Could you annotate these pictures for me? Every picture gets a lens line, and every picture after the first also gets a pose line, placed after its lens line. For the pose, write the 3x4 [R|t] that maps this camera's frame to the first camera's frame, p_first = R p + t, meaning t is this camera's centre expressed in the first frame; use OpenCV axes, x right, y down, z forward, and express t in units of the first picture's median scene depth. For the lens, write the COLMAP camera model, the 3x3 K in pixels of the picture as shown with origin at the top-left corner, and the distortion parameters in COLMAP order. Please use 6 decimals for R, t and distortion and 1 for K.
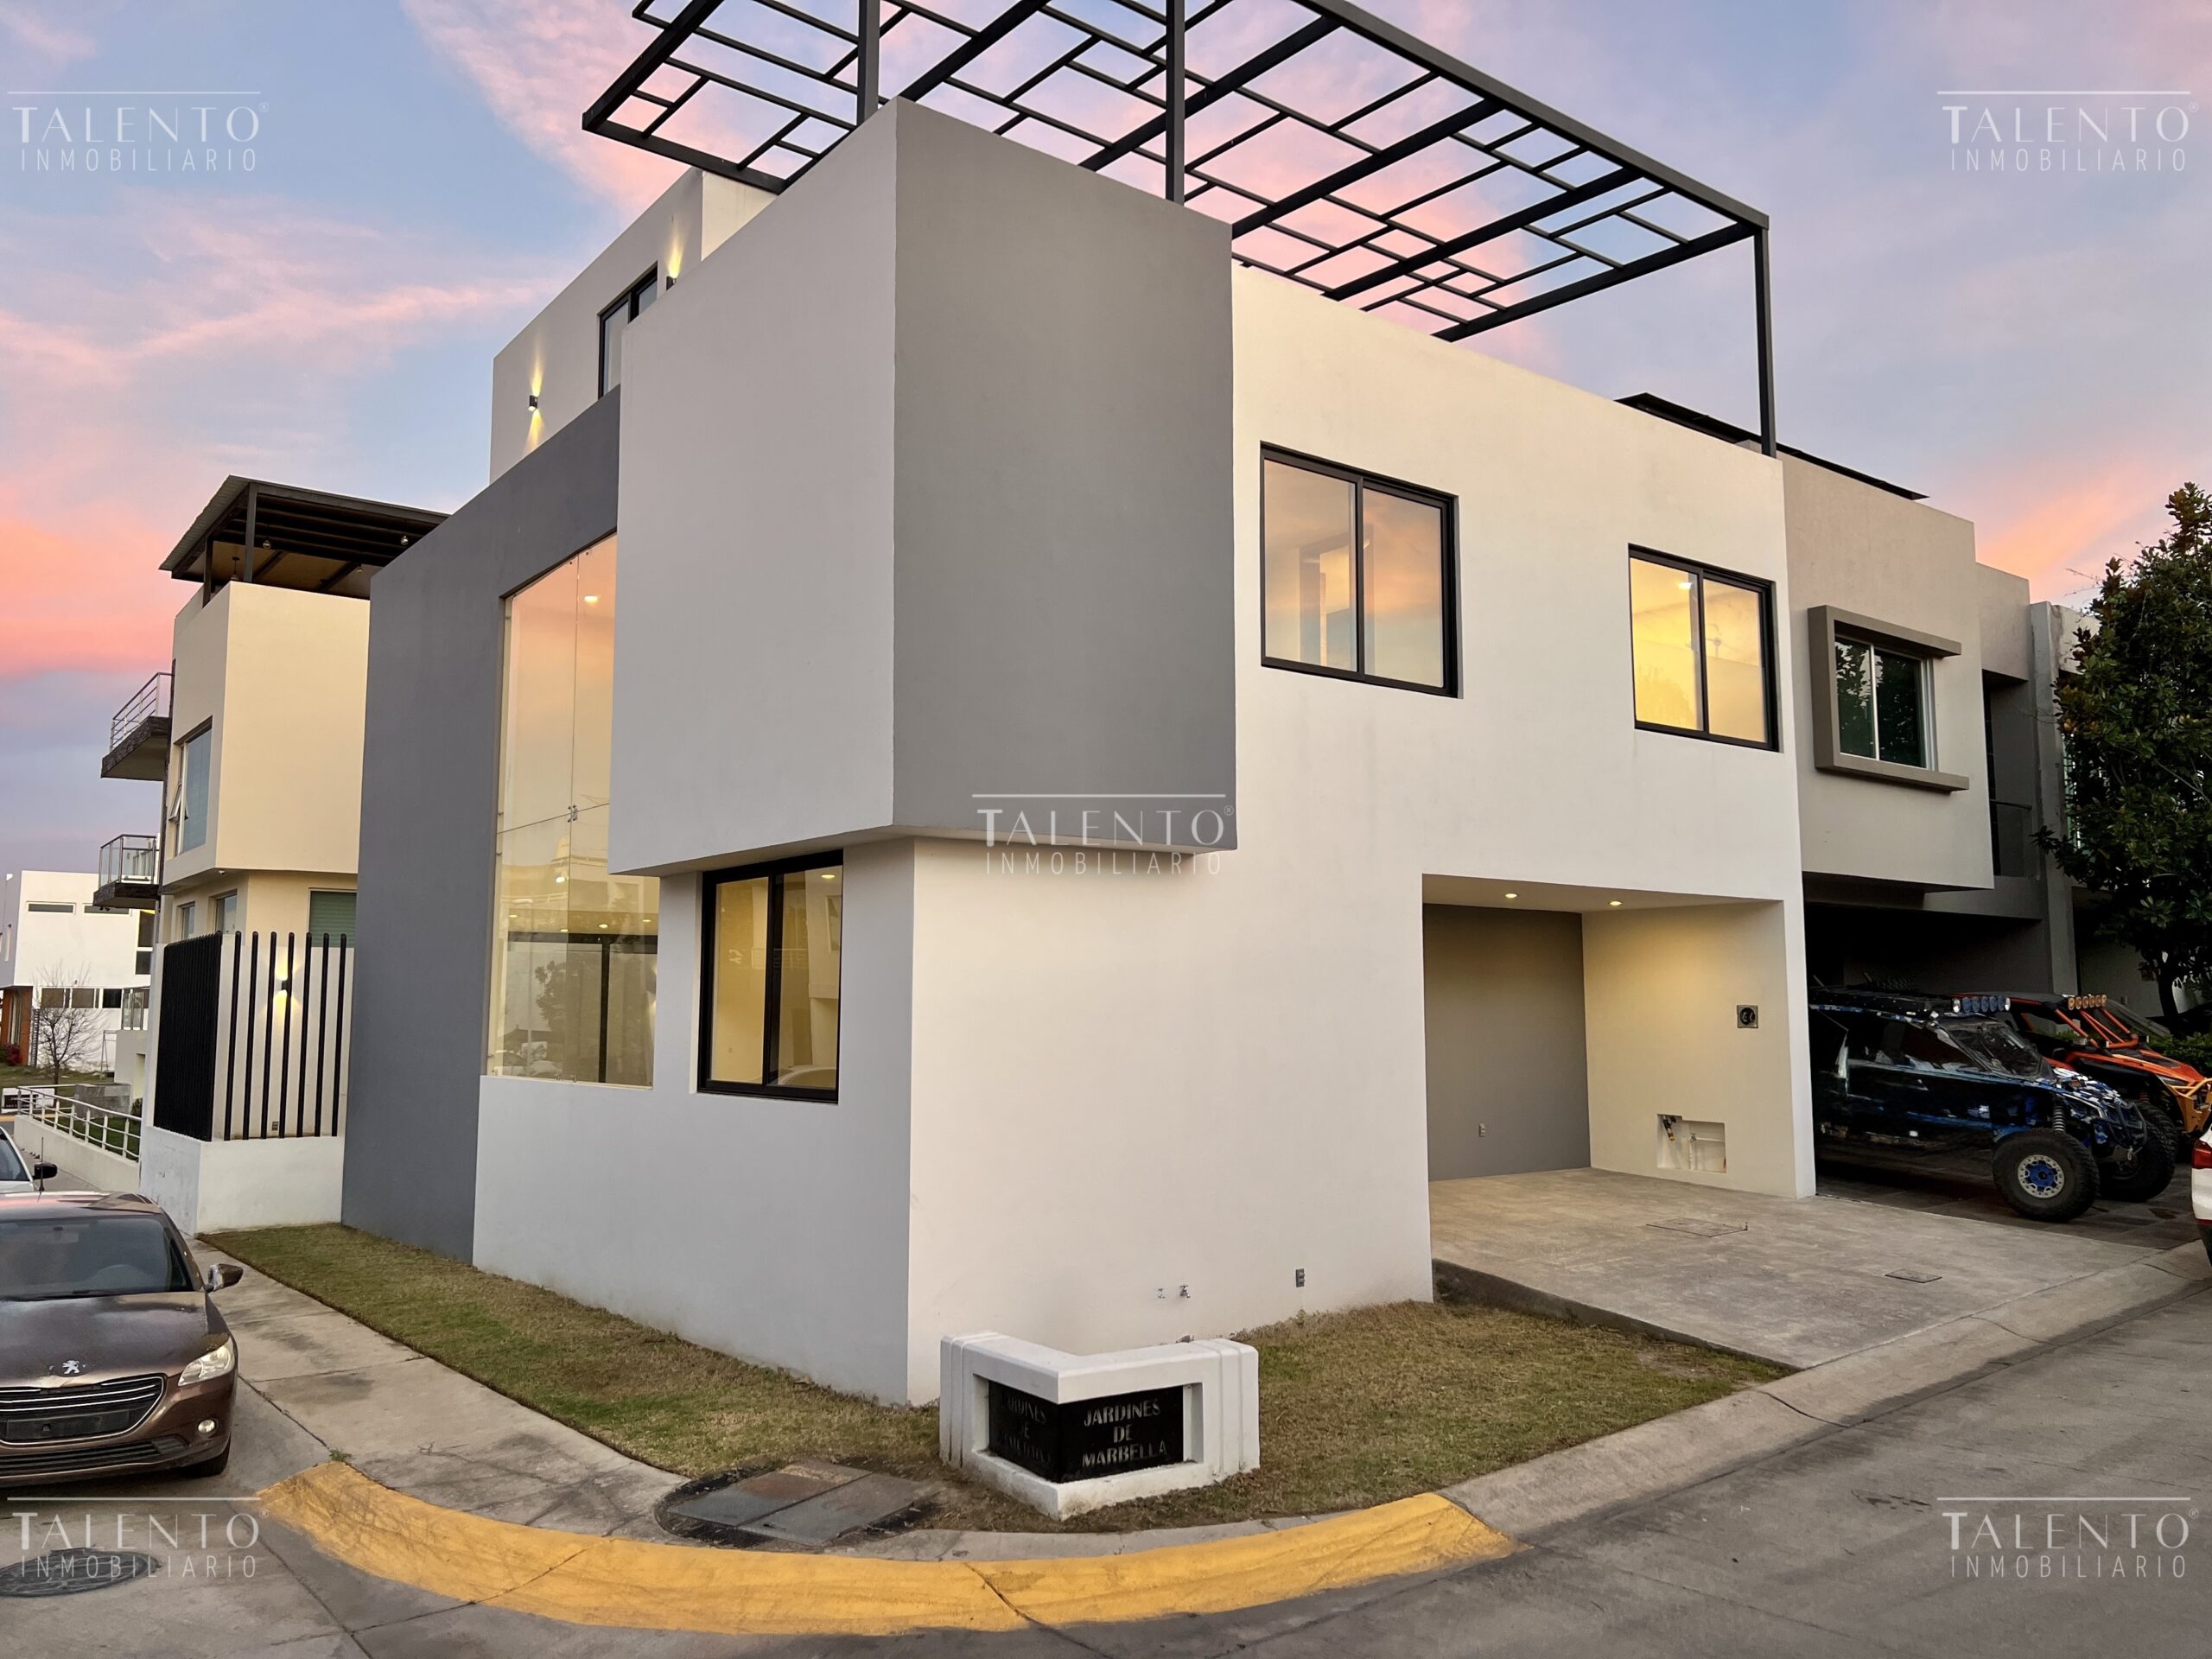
lens RADIAL K [[1662.3, 0, 1106.0], [0, 1662.3, 829.5], [0, 0, 1]] dist [0.071790, -0.094752]
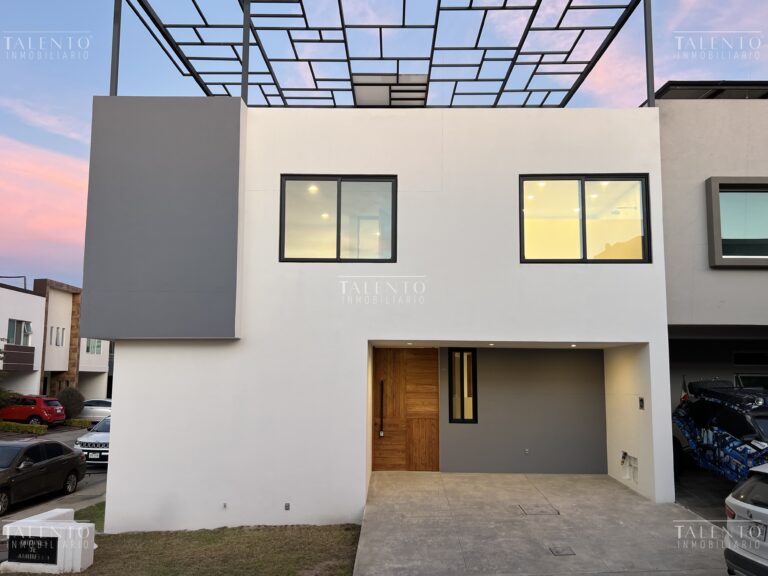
lens RADIAL K [[591.9, 0, 384.7], [0, 591.9, 320.4], [0, 0, 1]] dist [0.089530, -0.112175]
pose [[0.786481, -0.055651, -0.615102, 0.637189], [0.059872, 0.998111, -0.013750, 0.009812], [0.614706, -0.026013, 0.788327, 0.315392]]
